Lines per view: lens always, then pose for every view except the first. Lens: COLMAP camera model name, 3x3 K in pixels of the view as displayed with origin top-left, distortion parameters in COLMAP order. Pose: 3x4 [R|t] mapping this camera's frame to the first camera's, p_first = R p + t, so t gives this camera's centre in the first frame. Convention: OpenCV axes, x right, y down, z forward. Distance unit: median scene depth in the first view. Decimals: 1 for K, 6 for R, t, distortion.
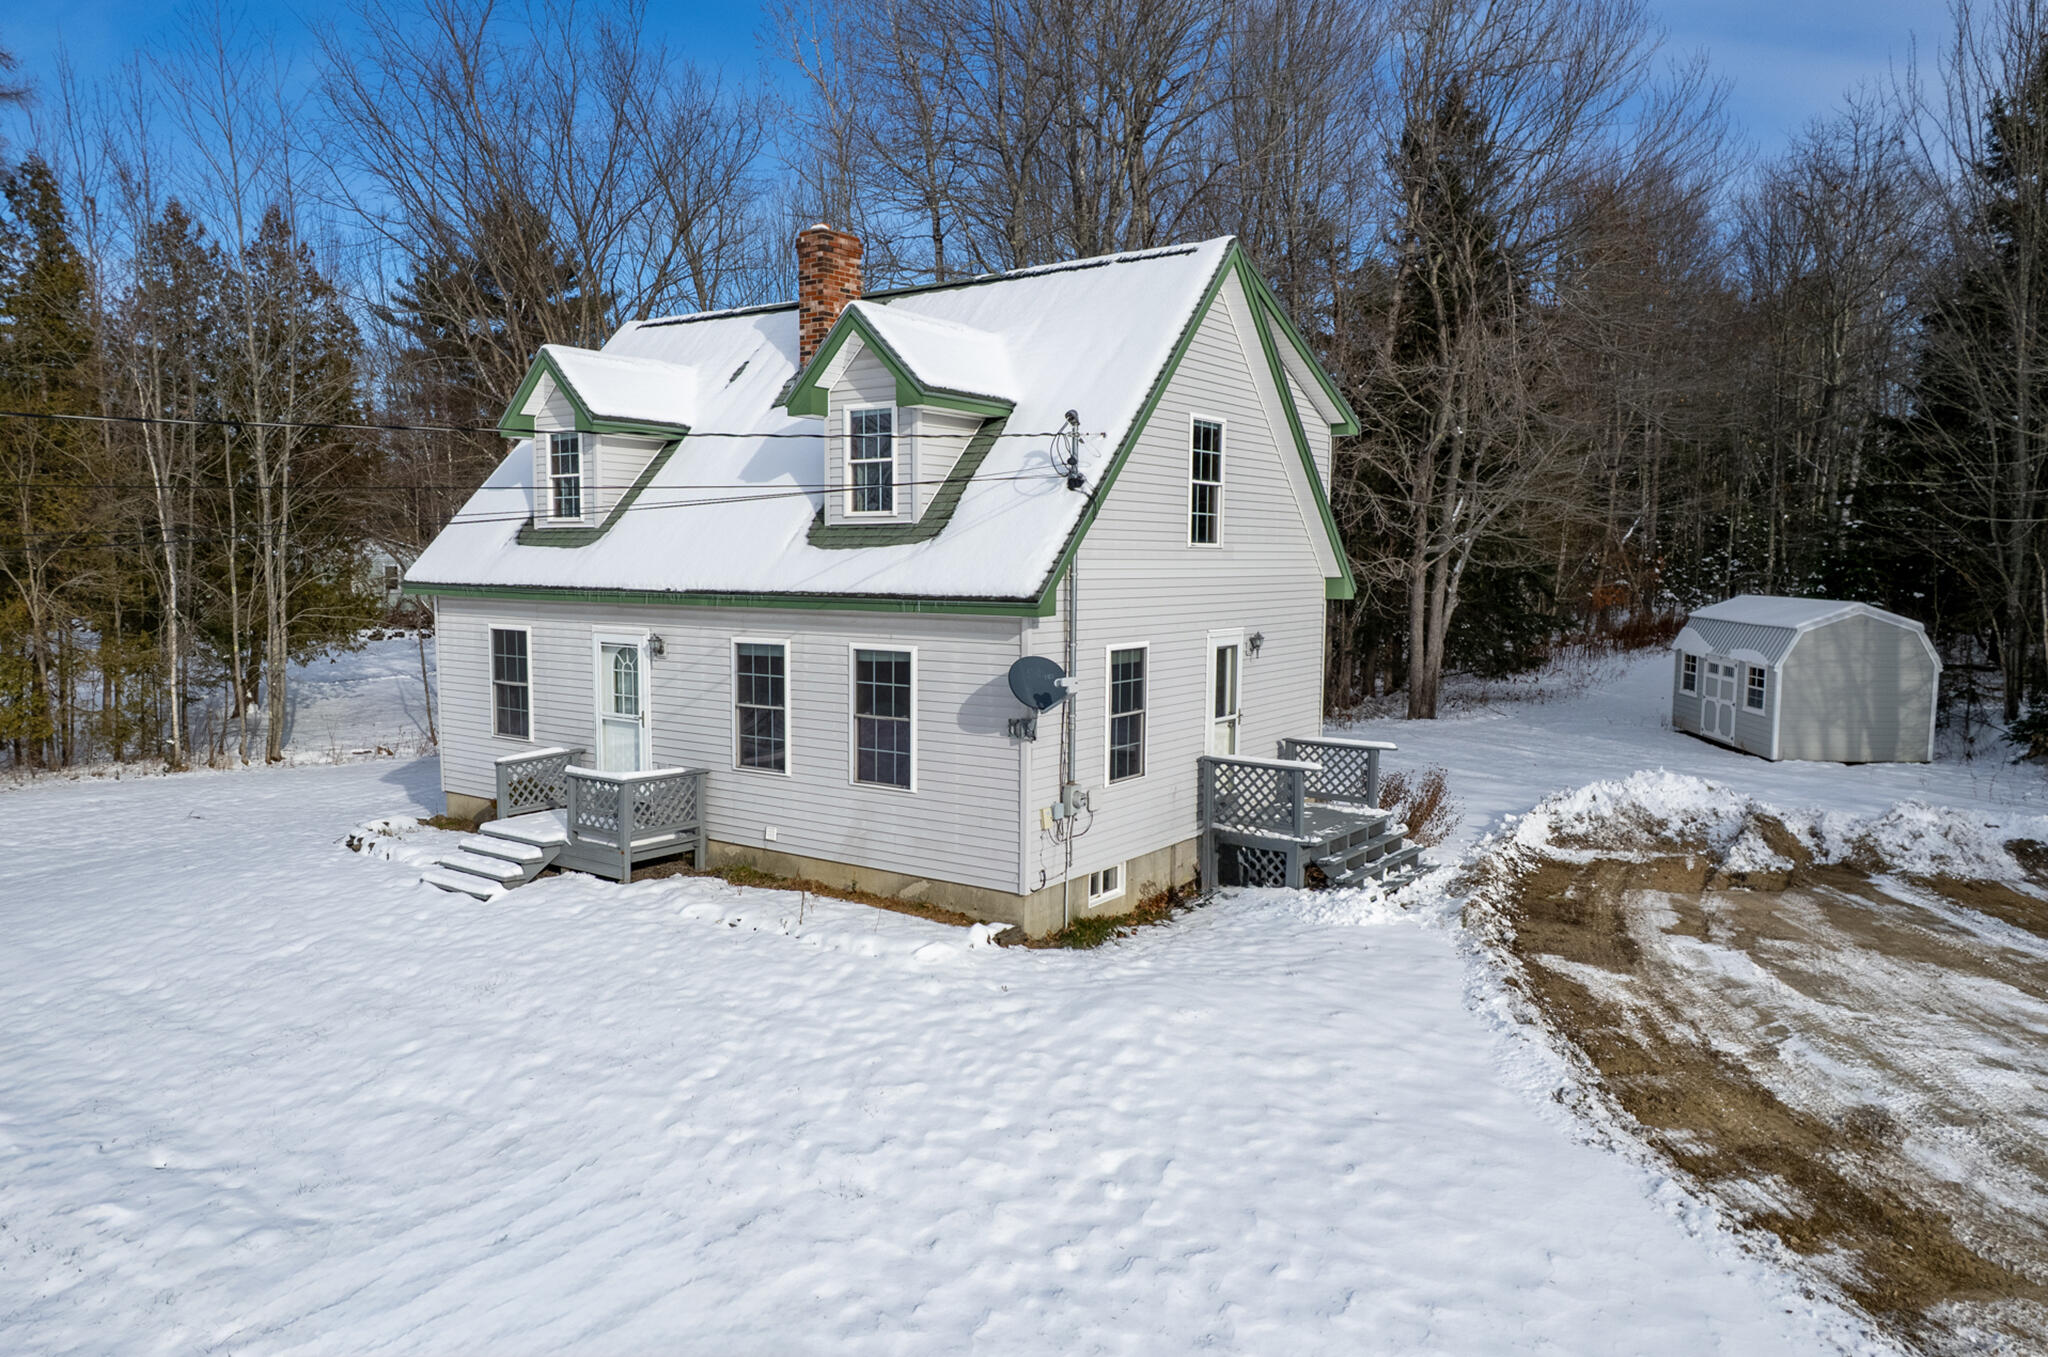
lens RADIAL K [[1475.6, 0, 925.5], [0, 1475.6, 729.9], [0, 0, 1]] dist [-0.075519, 0.064805]
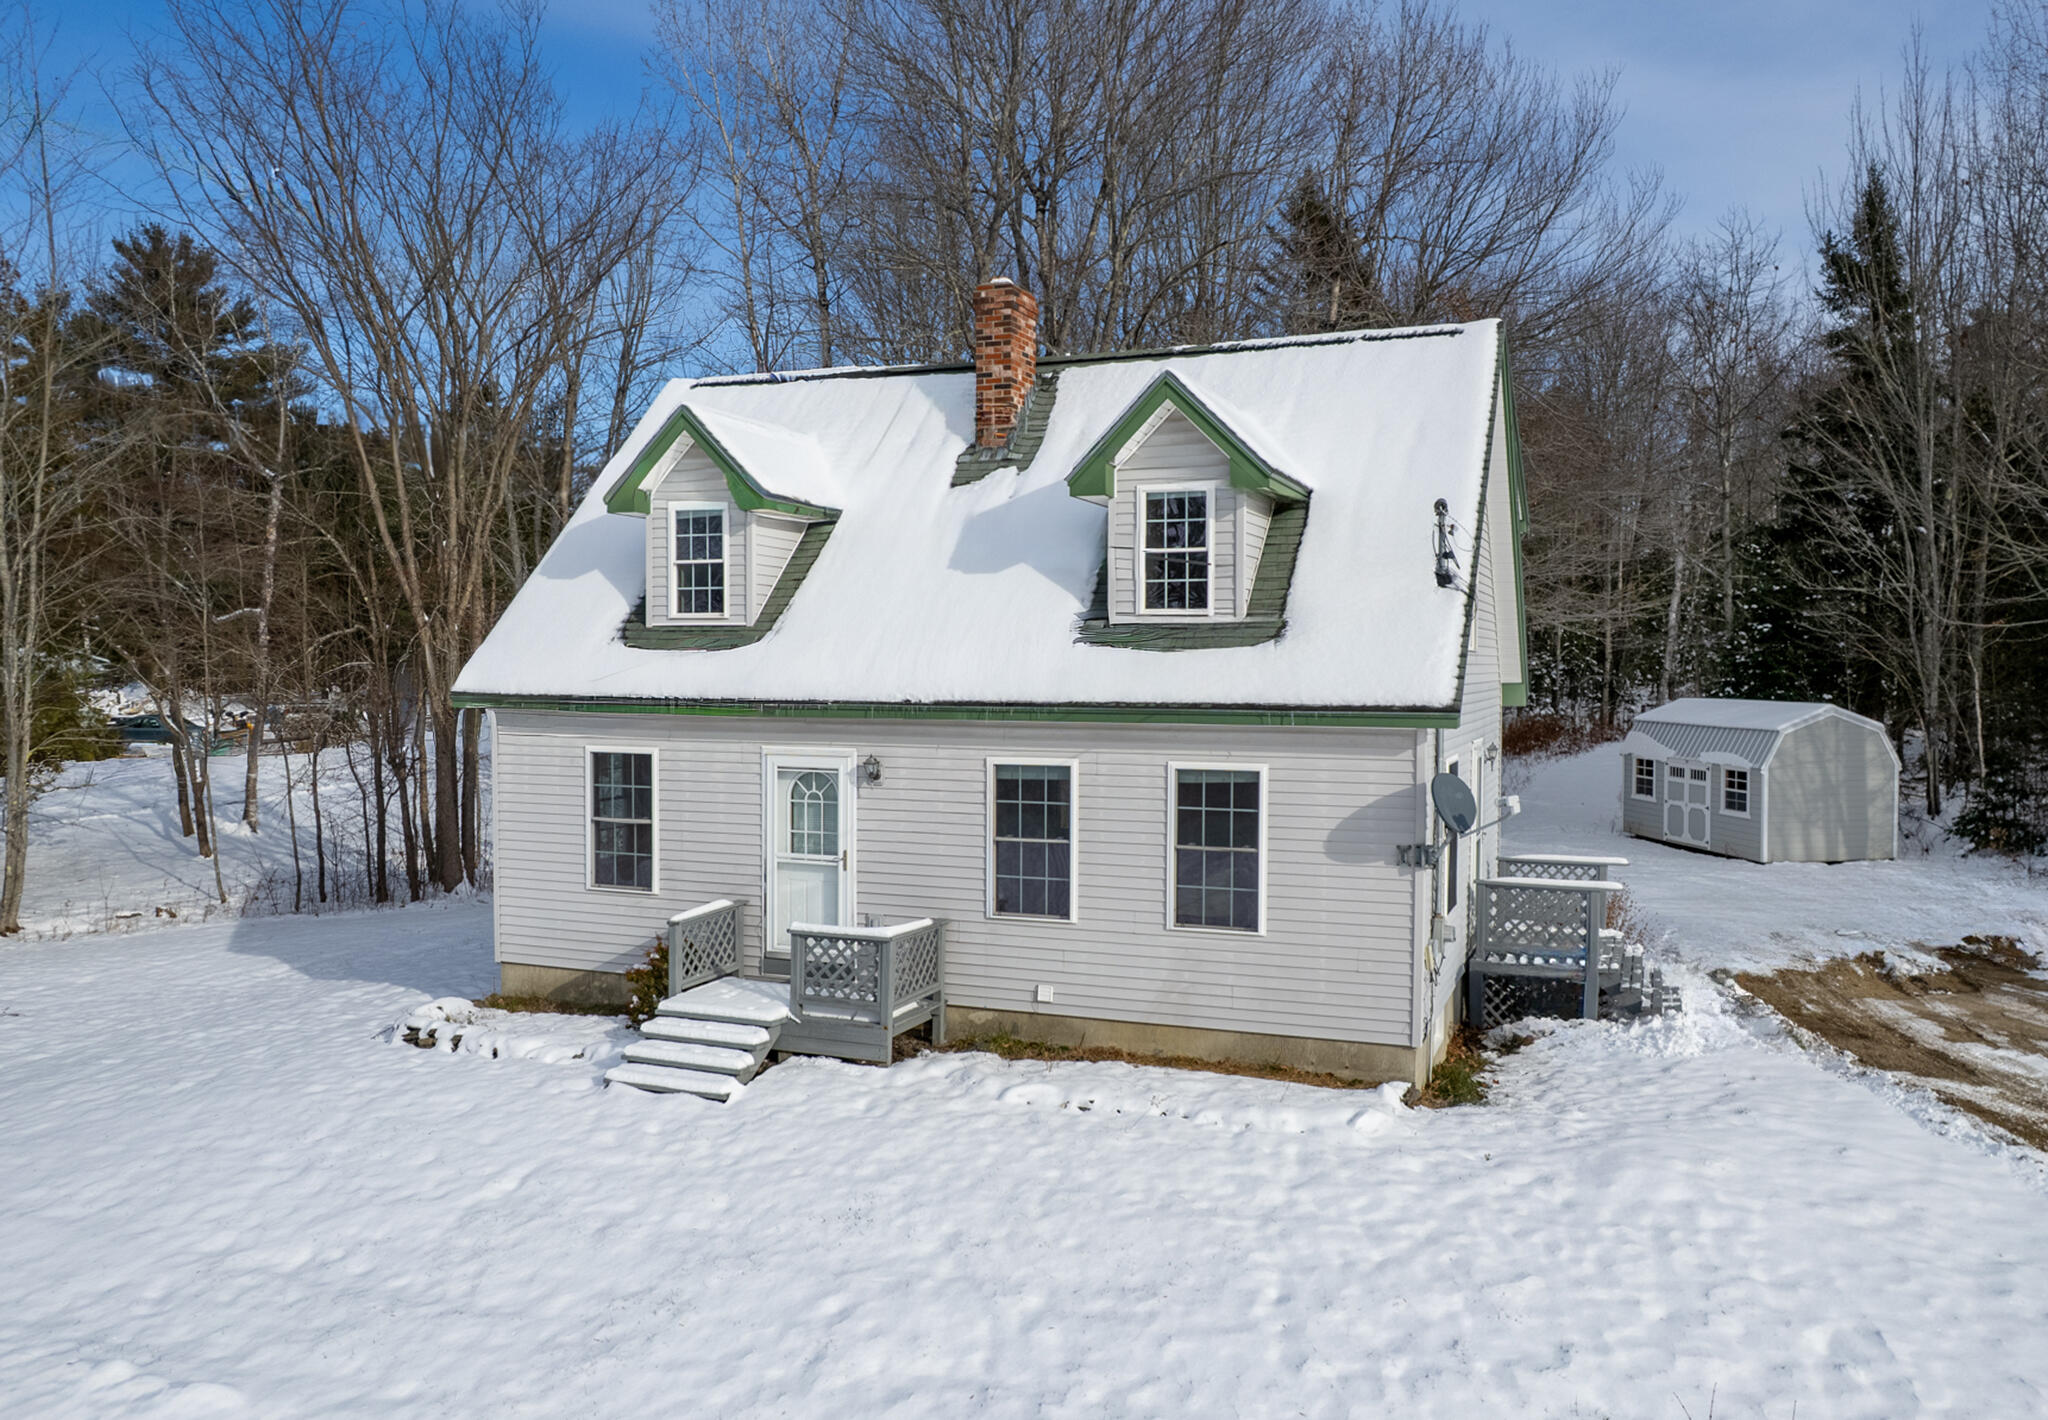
lens RADIAL K [[1649.8, 0, 1024.0], [0, 1649.8, 710.0], [0, 0, 1]] dist [-0.074745, 0.051263]
pose [[0.960895, -0.008624, 0.276780, -0.380232], [0.033266, 0.995872, -0.084459, -0.011007], [-0.274909, 0.090363, 0.957215, 0.106616]]
